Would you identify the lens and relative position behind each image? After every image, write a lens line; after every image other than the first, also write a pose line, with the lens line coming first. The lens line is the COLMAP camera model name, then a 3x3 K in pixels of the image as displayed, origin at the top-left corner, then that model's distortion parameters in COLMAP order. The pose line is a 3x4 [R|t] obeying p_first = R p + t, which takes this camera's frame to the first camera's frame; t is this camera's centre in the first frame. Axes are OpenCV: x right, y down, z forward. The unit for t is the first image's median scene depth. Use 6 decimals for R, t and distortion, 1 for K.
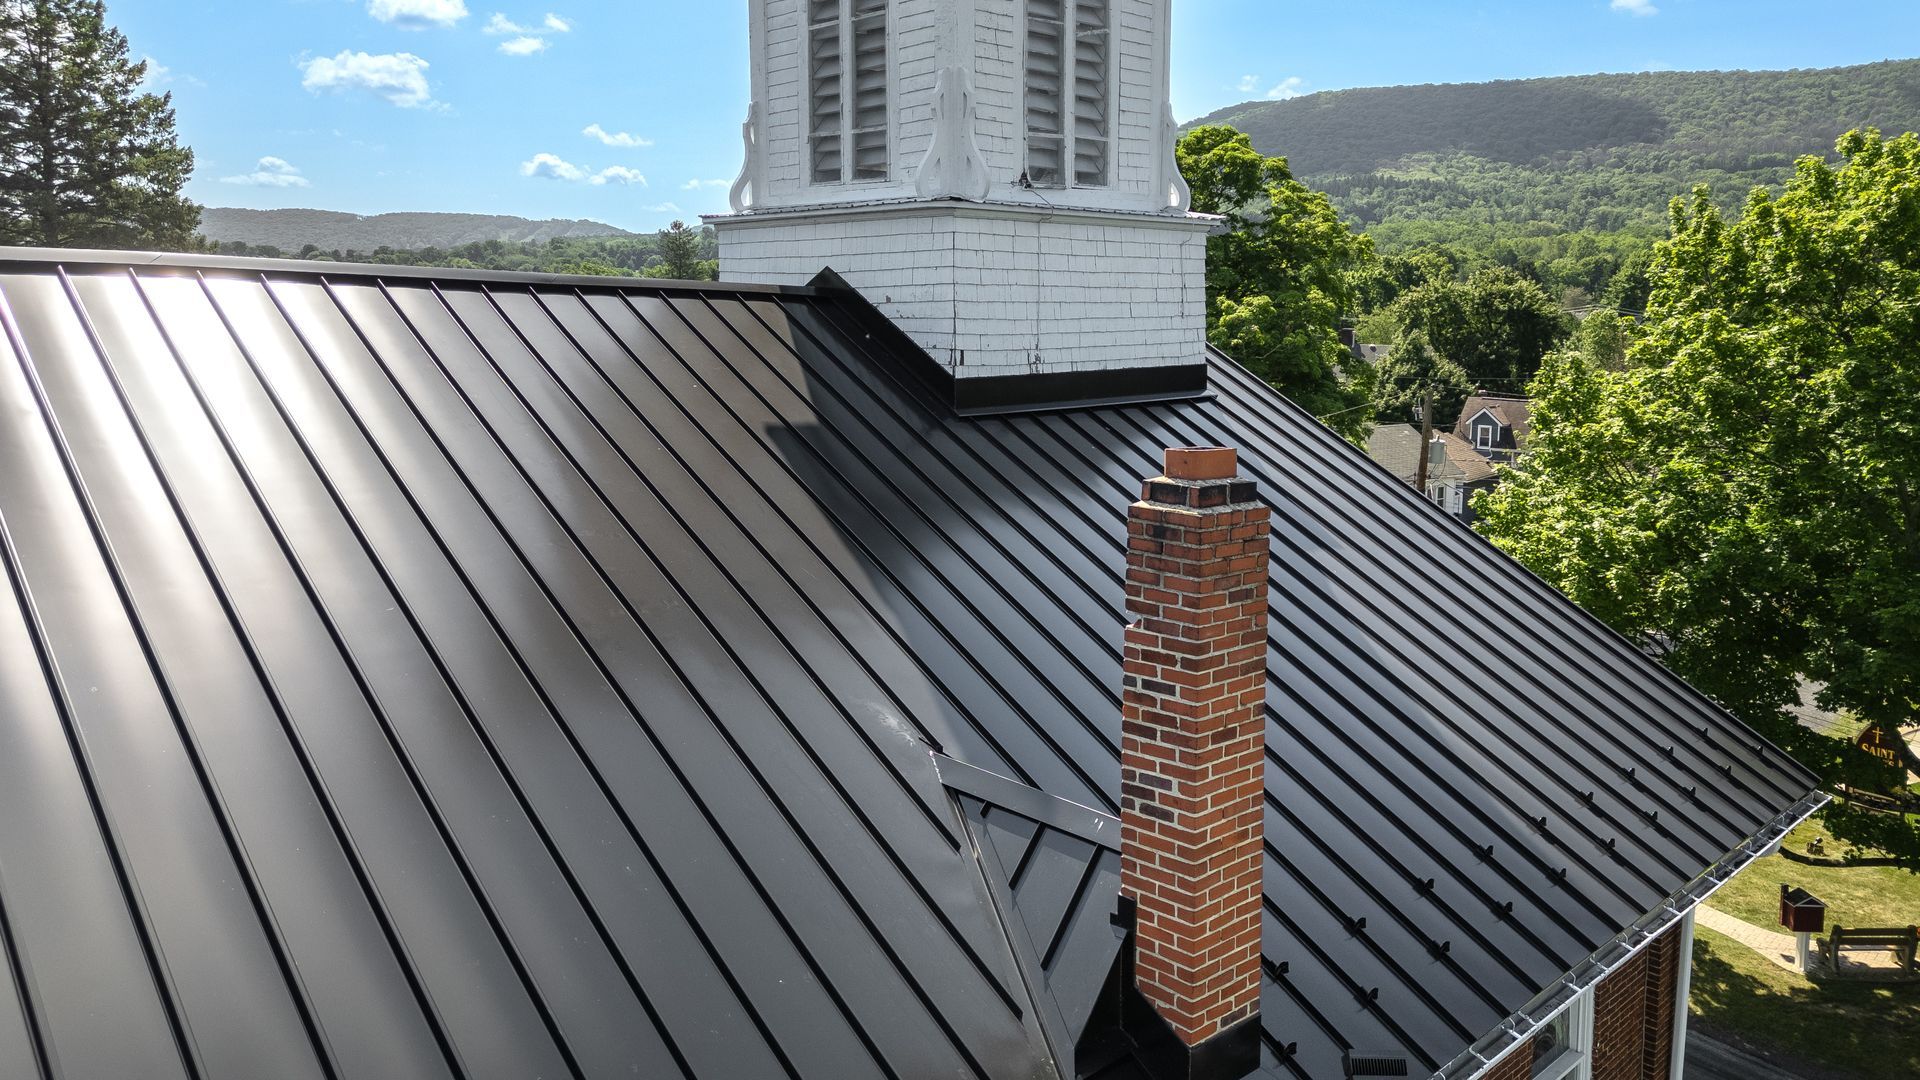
lens RADIAL K [[1389.2, 0, 965.9], [0, 1389.2, 471.3], [0, 0, 1]] dist [0.053515, -0.006294]
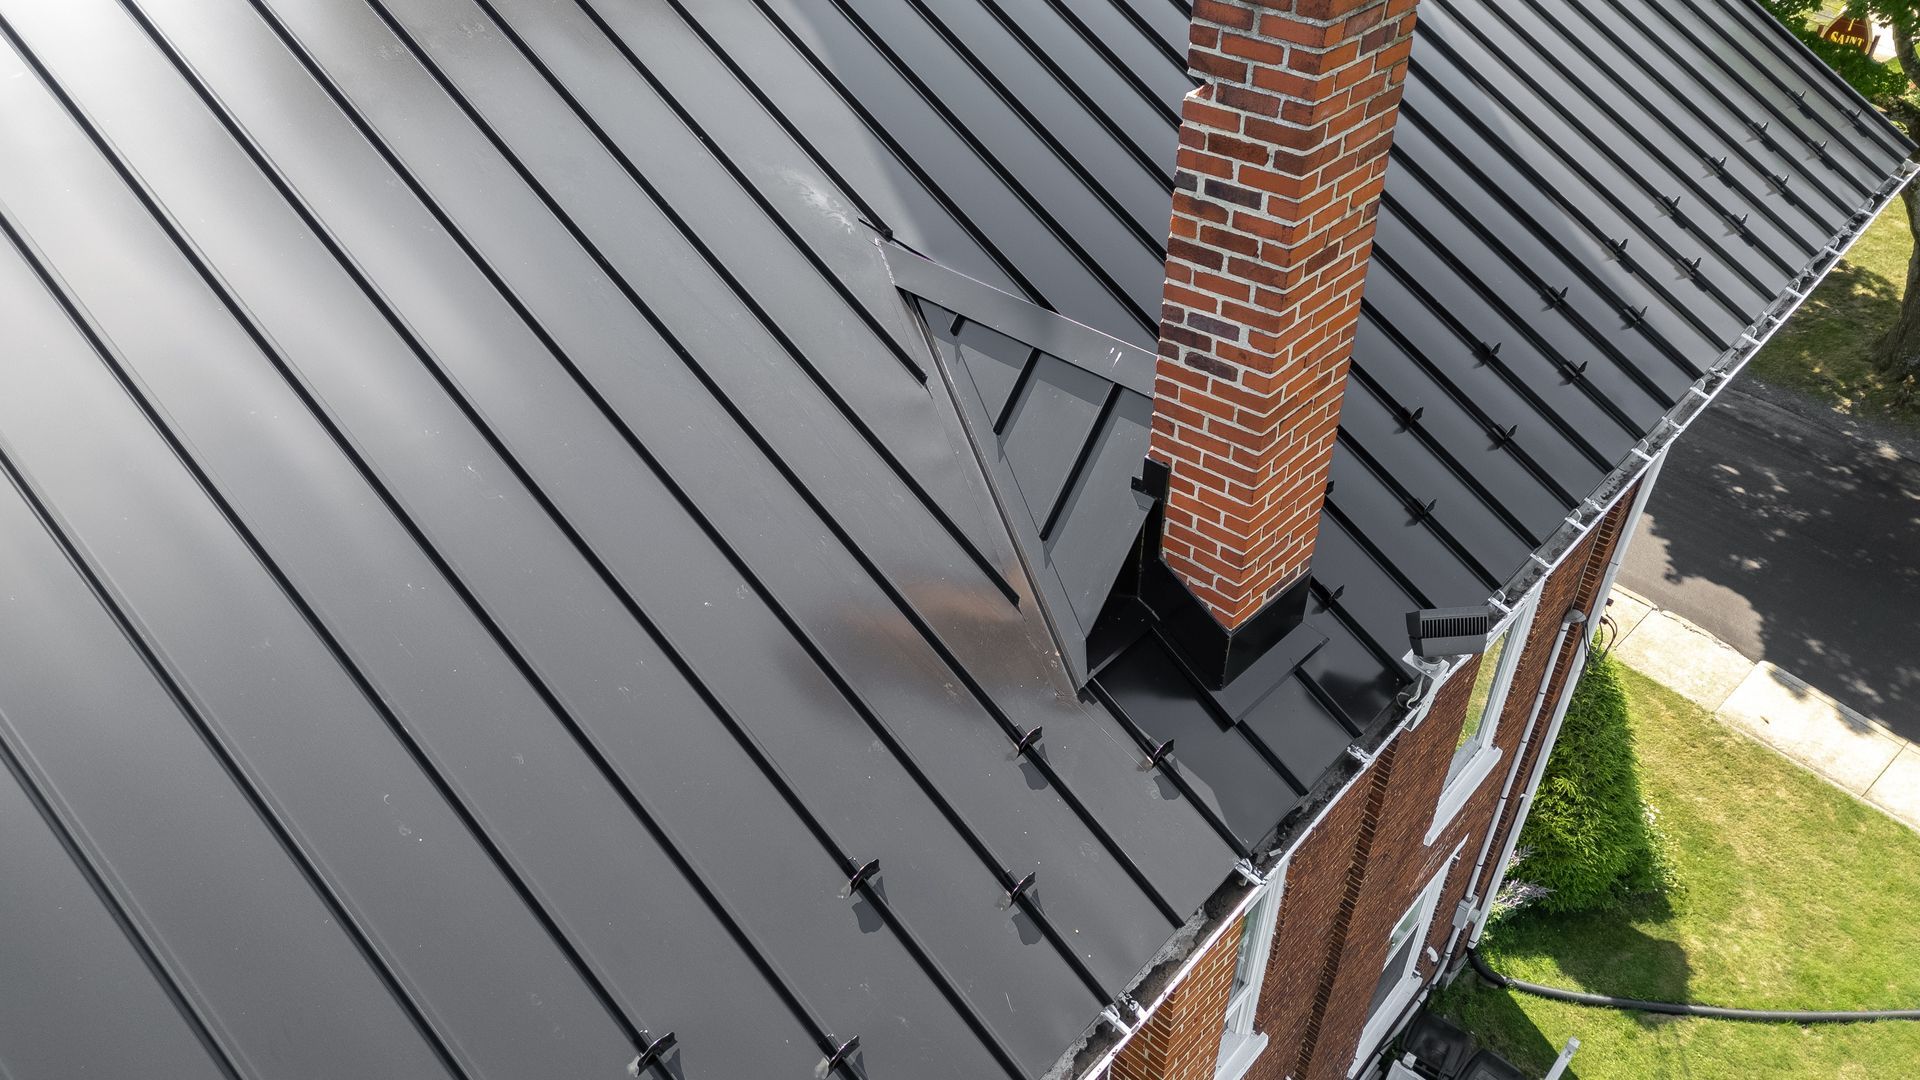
lens RADIAL K [[1372.1, 0, 971.6], [0, 1372.1, 544.8], [0, 0, 1]] dist [0.123623, -0.133656]
pose [[0.997601, -0.051000, 0.046805, -0.021412], [0.020112, 0.860531, 0.509001, -0.035284], [-0.066236, -0.506838, 0.859493, 0.355039]]
